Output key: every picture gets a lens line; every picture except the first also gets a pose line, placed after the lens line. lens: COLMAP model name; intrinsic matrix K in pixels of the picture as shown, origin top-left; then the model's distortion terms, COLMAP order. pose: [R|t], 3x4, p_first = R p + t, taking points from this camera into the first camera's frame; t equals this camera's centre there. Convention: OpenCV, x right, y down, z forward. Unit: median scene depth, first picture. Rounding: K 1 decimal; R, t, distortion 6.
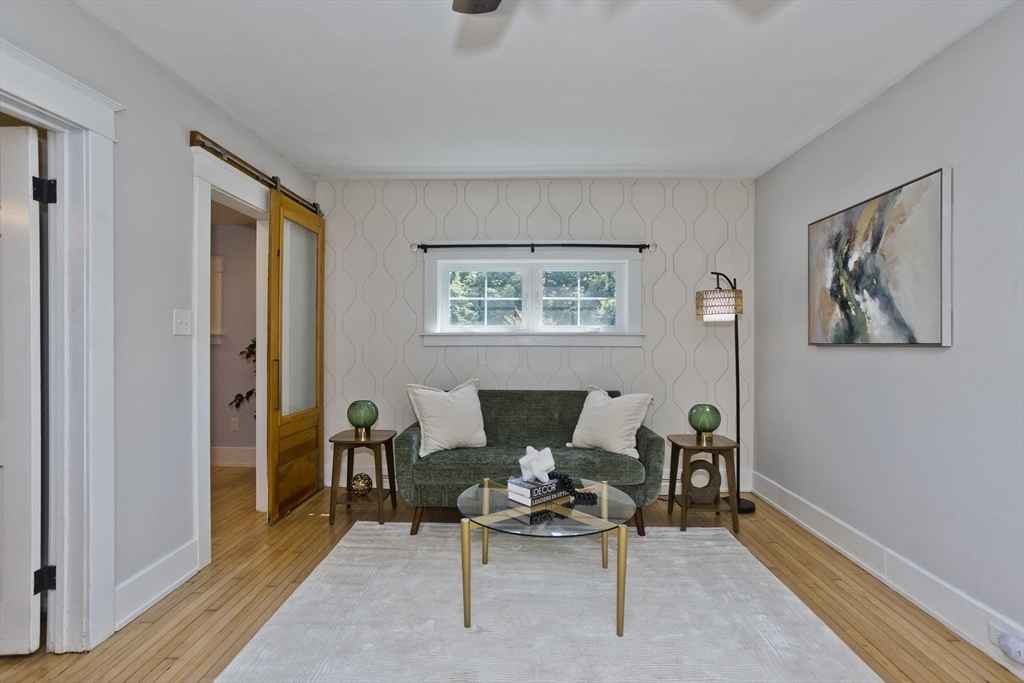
lens RADIAL K [[497.0, 0, 512.0], [0, 497.0, 341.5], [0, 0, 1]] dist [-0.053299, 0.031692]
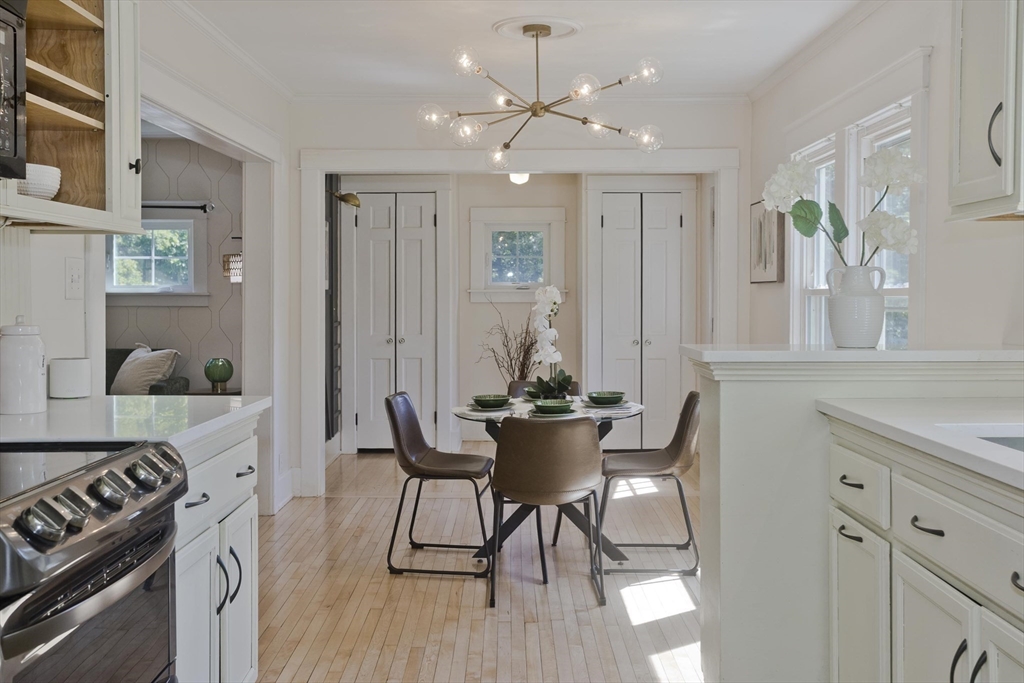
lens RADIAL K [[1049.1, 0, 523.7], [0, 1049.1, 307.0], [0, 0, 1]] dist [0.008459, 0.033501]
pose [[0.999469, -0.004964, 0.032214, 0.995354], [0.004778, 0.999971, 0.005862, 0.002695], [-0.032242, -0.005705, 0.999464, -1.367009]]
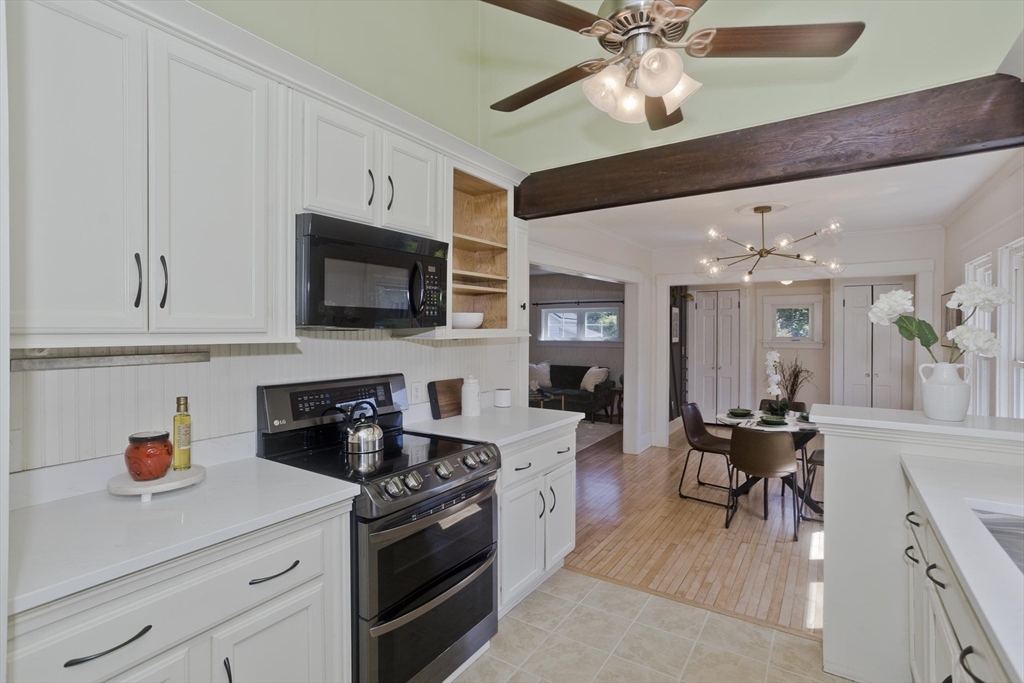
lens RADIAL K [[495.1, 0, 510.0], [0, 495.1, 331.9], [0, 0, 1]] dist [-0.051108, 0.031691]
pose [[0.844789, -0.000825, -0.535099, 1.176469], [-0.000669, 0.999996, -0.002598, -0.062983], [0.535099, 0.002553, 0.844785, -1.271225]]
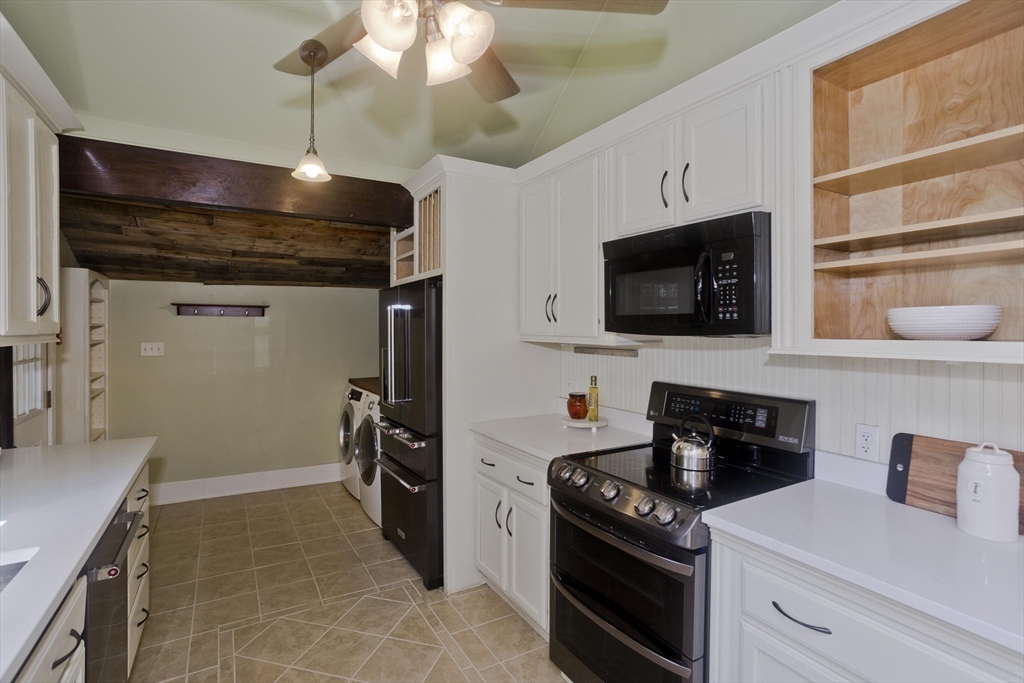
lens RADIAL K [[501.1, 0, 509.1], [0, 501.1, 334.3], [0, 0, 1]] dist [-0.054655, 0.033290]
pose [[-0.854158, 0.005863, -0.519980, 1.172108], [-0.005781, 0.999768, 0.020770, -0.081761], [0.519981, 0.020747, -0.853926, -0.418688]]
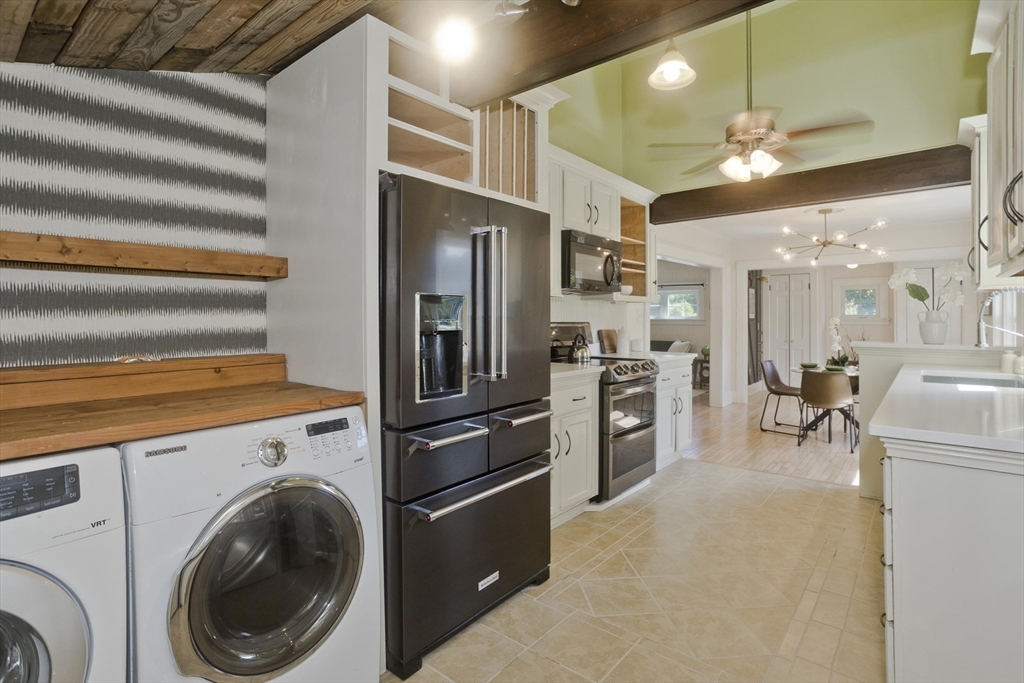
lens RADIAL K [[506.5, 0, 509.3], [0, 506.5, 314.1], [0, 0, 1]] dist [-0.043231, 0.034208]
pose [[0.781154, -0.007715, -0.624291, 1.270409], [-0.003843, 0.999845, -0.017166, 0.002953], [0.624326, 0.015808, 0.781004, -1.849824]]
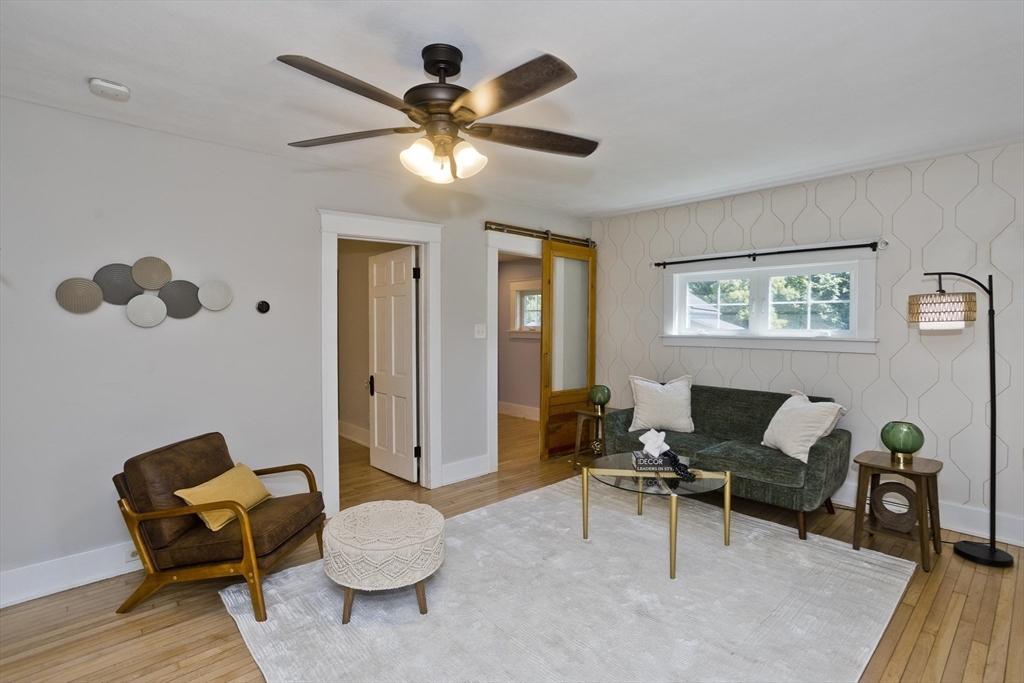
lens RADIAL K [[501.1, 0, 509.1], [0, 501.1, 334.3], [0, 0, 1]] dist [-0.054655, 0.033290]
pose [[0.689317, 0.014966, -0.724305, 0.542488], [-0.004637, 0.999857, 0.016247, -0.044377], [0.724445, -0.007841, 0.689288, -0.139229]]
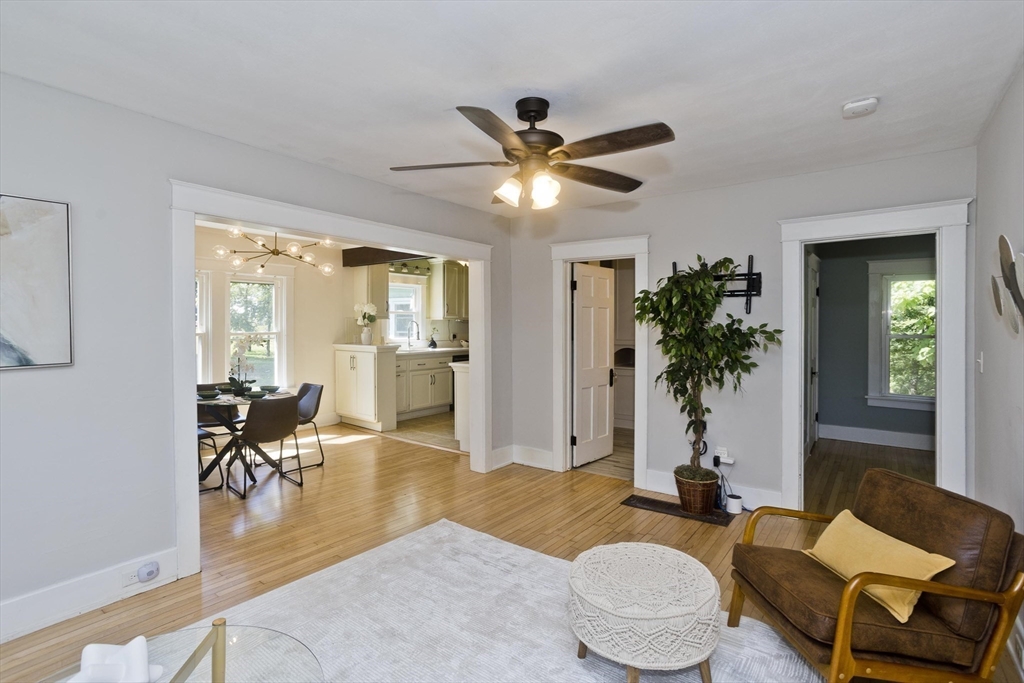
lens RADIAL K [[496.5, 0, 507.3], [0, 496.5, 321.6], [0, 0, 1]] dist [-0.054320, 0.034685]
pose [[-0.803763, -0.001095, 0.594948, -0.358286], [0.002796, 0.999980, 0.005618, -0.058861], [-0.594943, 0.006179, -0.803744, 0.827399]]
